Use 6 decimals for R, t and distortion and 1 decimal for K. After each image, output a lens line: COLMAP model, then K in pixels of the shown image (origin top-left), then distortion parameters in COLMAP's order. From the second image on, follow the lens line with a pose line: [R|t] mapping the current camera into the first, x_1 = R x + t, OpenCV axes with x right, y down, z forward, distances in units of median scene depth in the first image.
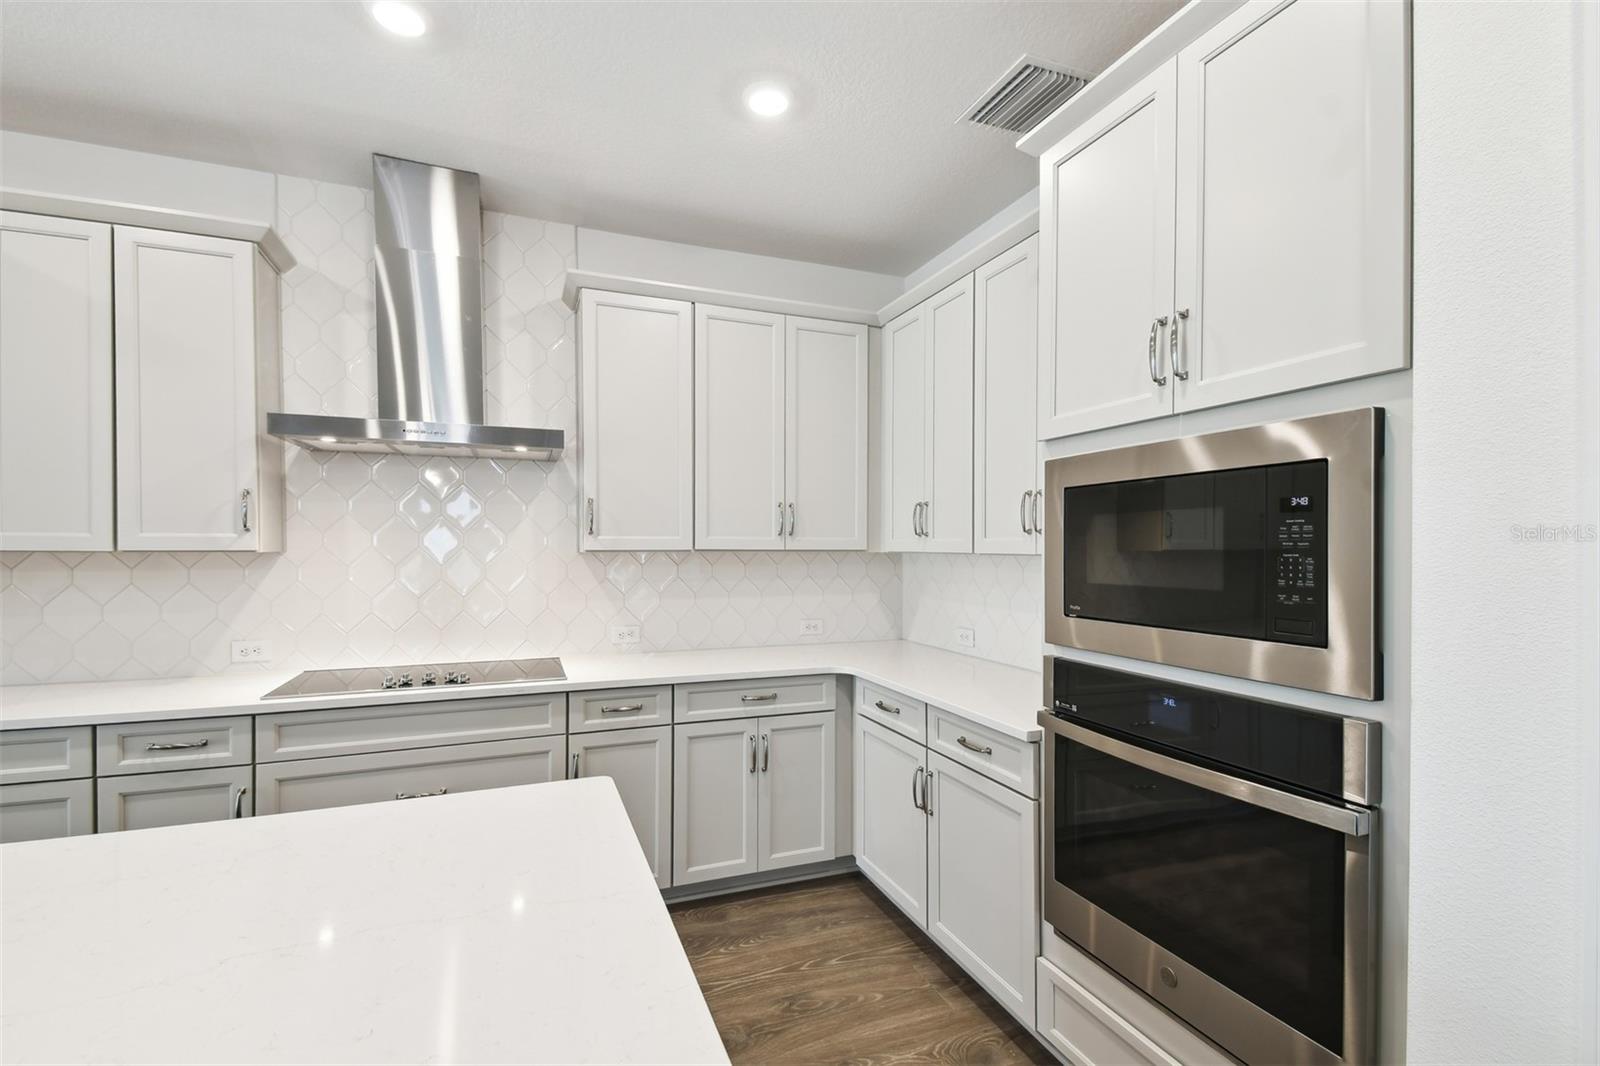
lens RADIAL K [[708.4, 0, 792.6], [0, 708.4, 546.9], [0, 0, 1]] dist [0.056884, -0.026211]
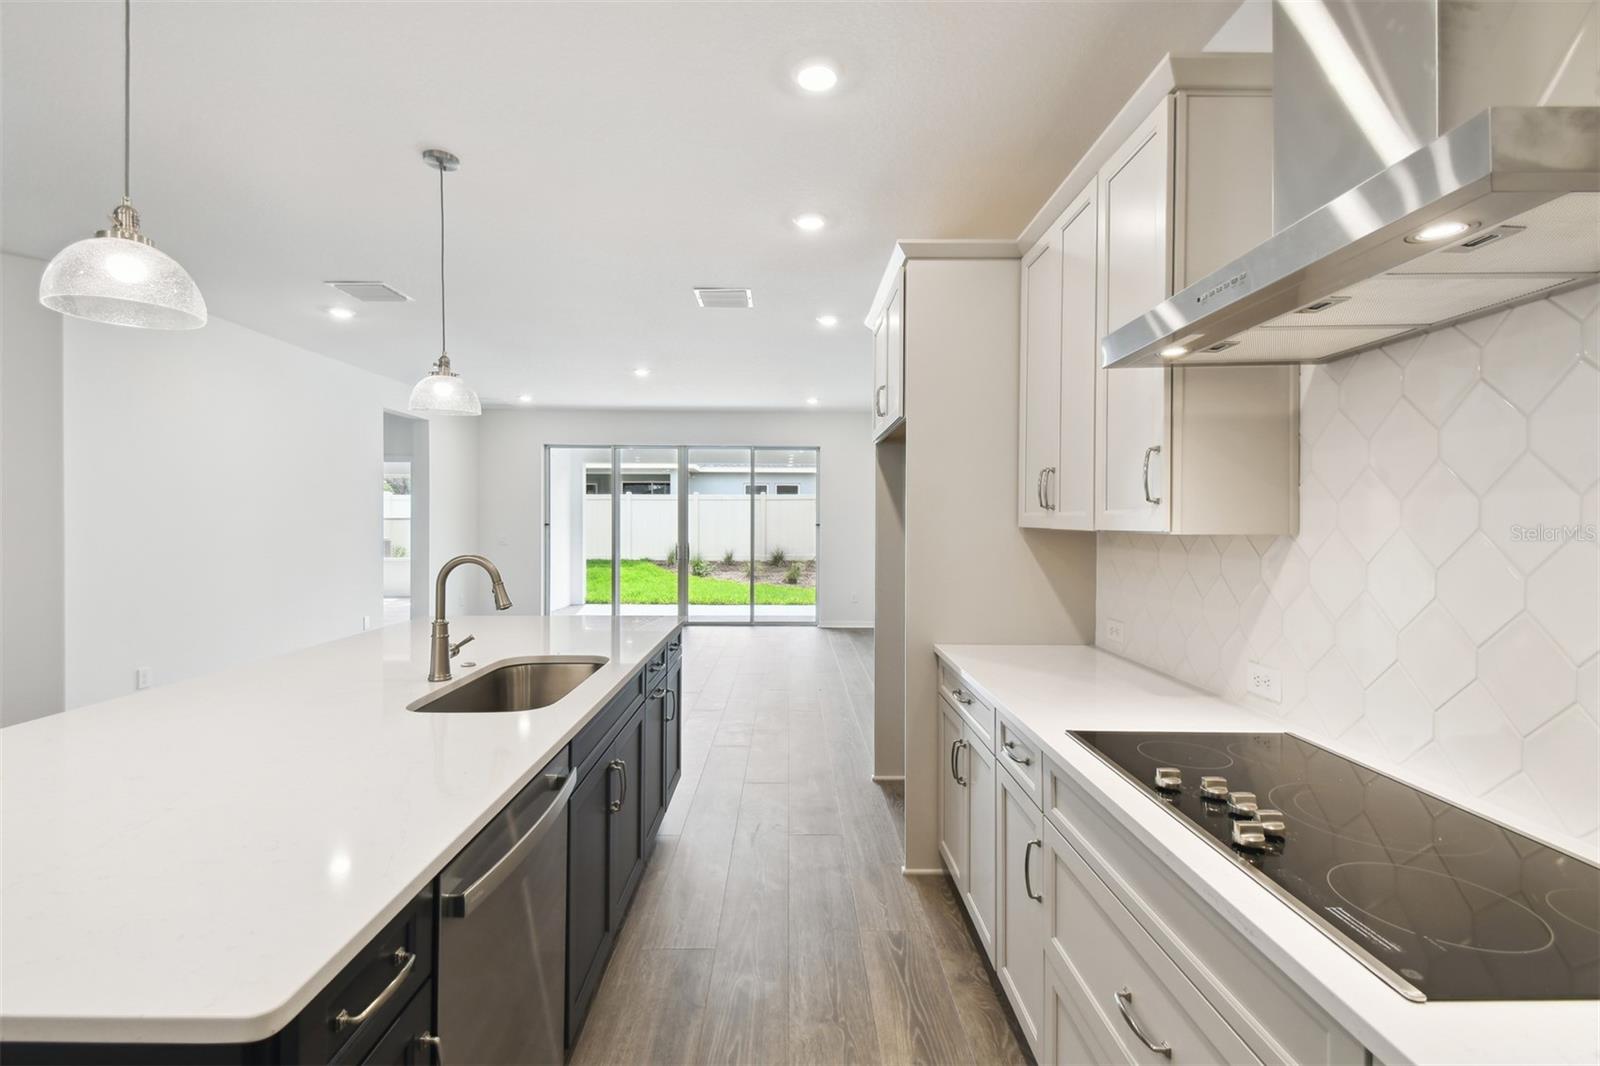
lens RADIAL K [[699.6, 0, 792.8], [0, 699.6, 525.5], [0, 0, 1]] dist [0.051063, -0.024873]
pose [[-0.355195, 0.001508, -0.934791, 0.033602], [-0.005143, 0.999980, 0.003567, -0.001655], [0.934778, 0.006075, -0.355180, 0.887780]]
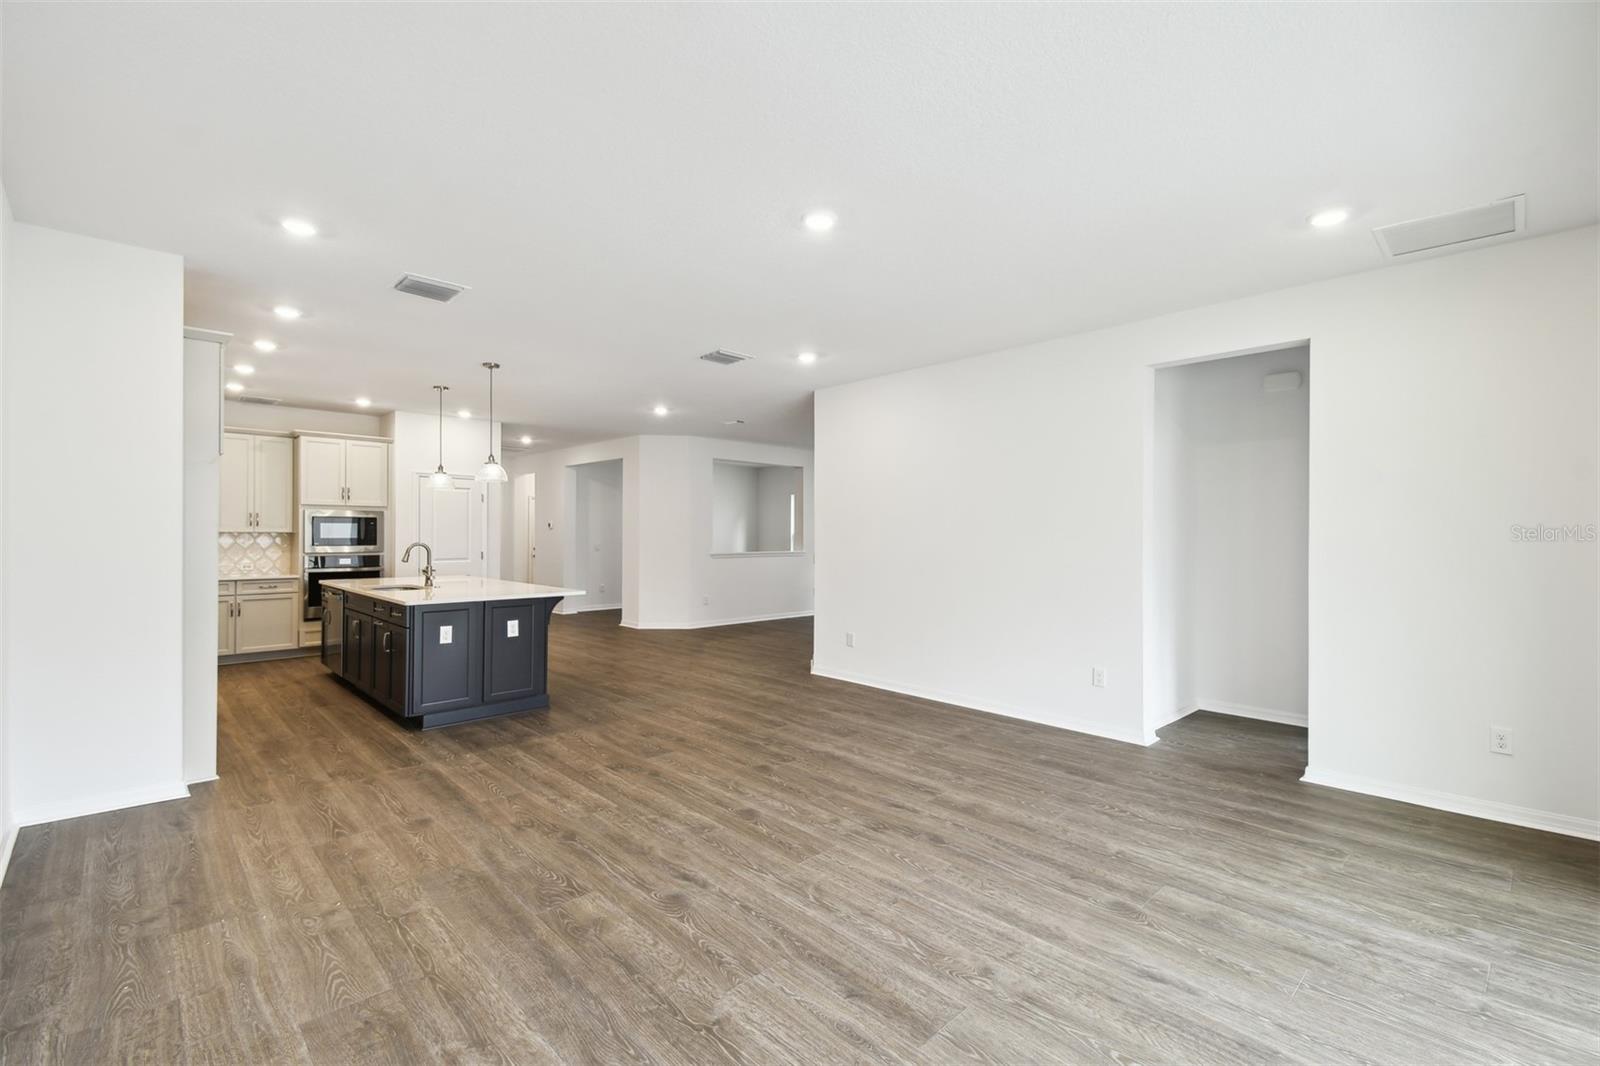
lens RADIAL K [[702.8, 0, 795.6], [0, 702.8, 531.2], [0, 0, 1]] dist [0.050630, -0.025501]
pose [[-0.375278, -0.001960, 0.926910, -3.375225], [-0.006707, 0.999977, -0.000601, -0.007752], [-0.926888, -0.006442, -0.375282, -0.063787]]
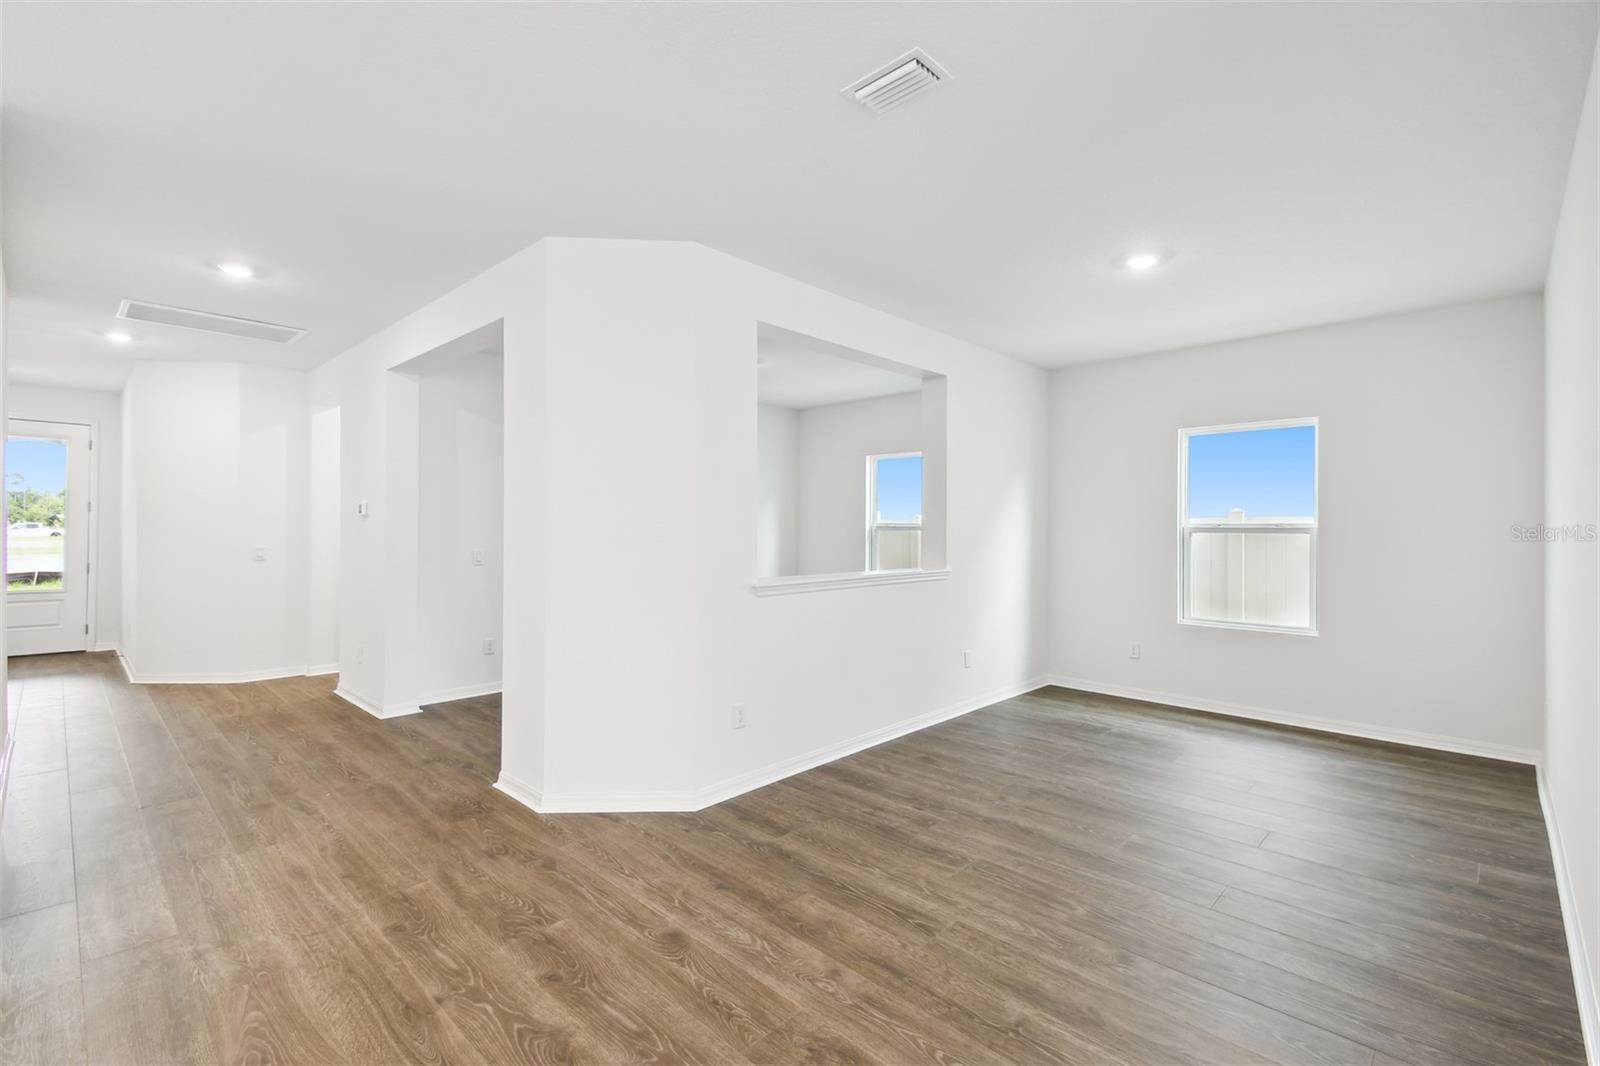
lens RADIAL K [[709.3, 0, 797.4], [0, 709.3, 522.1], [0, 0, 1]] dist [0.051010, -0.024192]
pose [[-0.416339, -0.001765, 0.909208, -0.797710], [-0.008781, 0.999959, -0.002080, -0.005056], [-0.909167, -0.008850, -0.416338, -0.607354]]
